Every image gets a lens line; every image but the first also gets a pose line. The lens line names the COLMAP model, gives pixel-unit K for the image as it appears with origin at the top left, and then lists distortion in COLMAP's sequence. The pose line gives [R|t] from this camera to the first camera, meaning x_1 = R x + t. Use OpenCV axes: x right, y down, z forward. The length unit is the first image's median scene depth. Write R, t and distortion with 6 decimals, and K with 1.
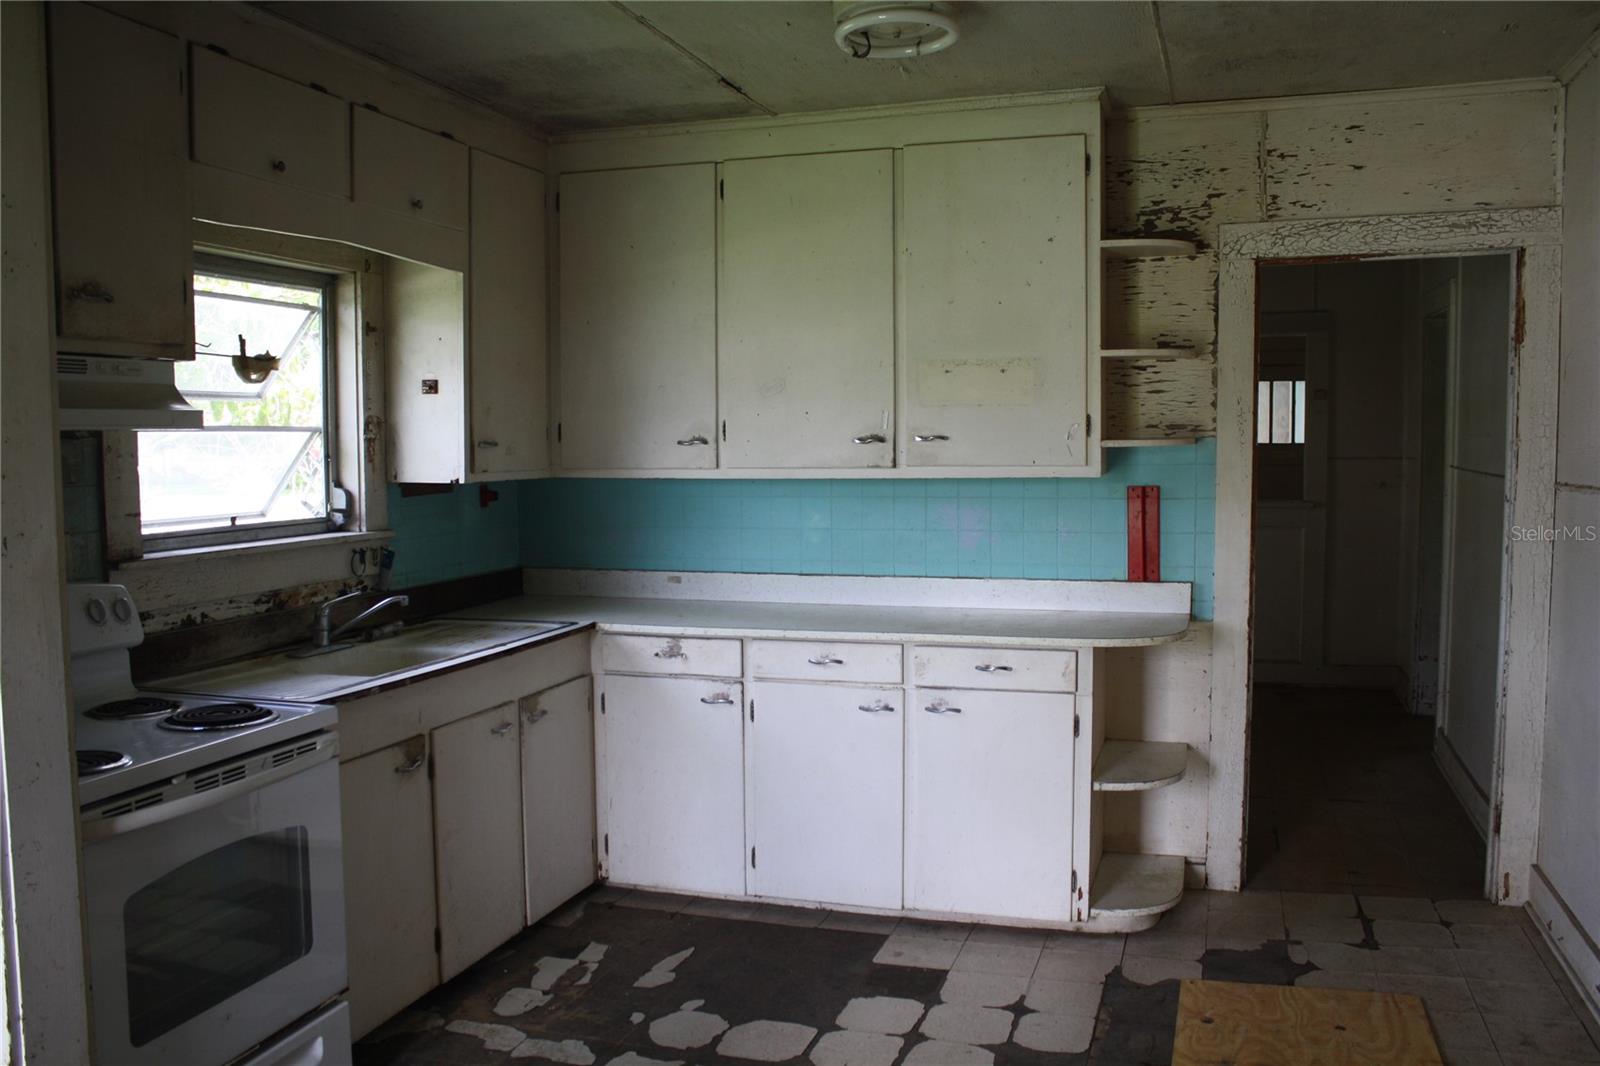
lens RADIAL K [[1355.1, 0, 807.9], [0, 1355.1, 542.8], [0, 0, 1]] dist [-0.158301, 0.138806]
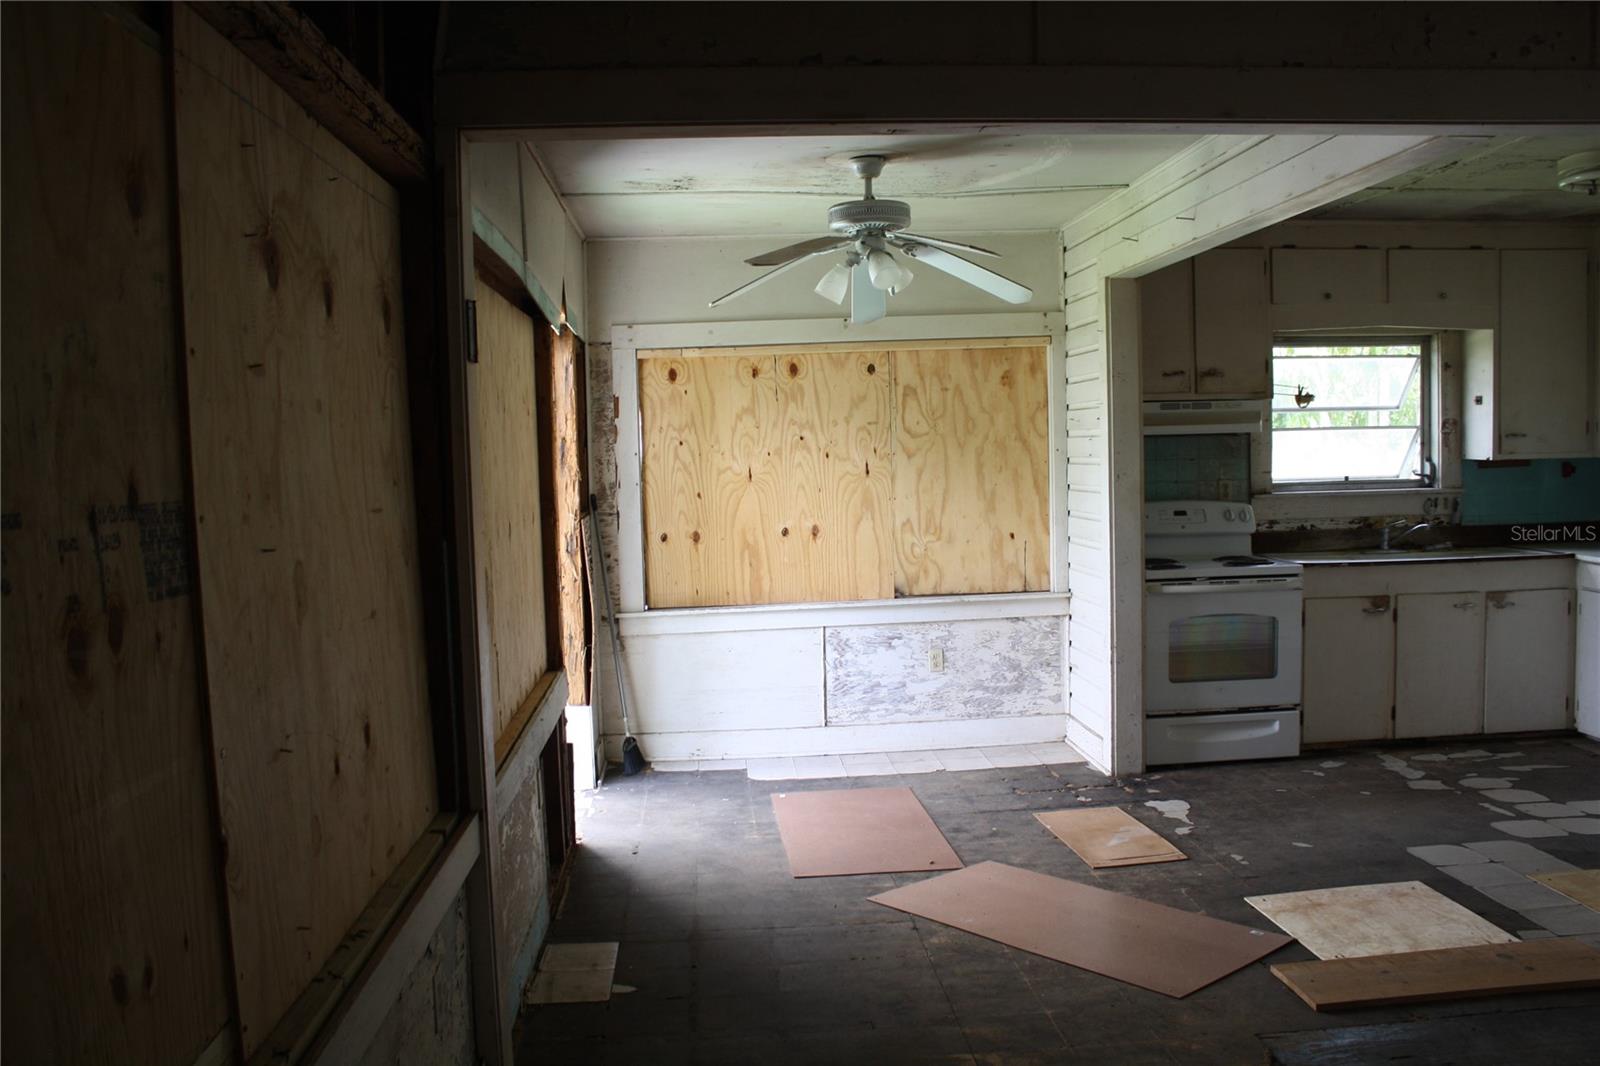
lens RADIAL K [[1355.1, 0, 805.5], [0, 1355.1, 533.0], [0, 0, 1]] dist [-0.158301, 0.138806]
pose [[0.371331, 0.056794, -0.926762, 0.918744], [-0.047302, 0.997989, 0.042206, 0.016004], [0.927295, 0.028165, 0.373271, -0.356964]]
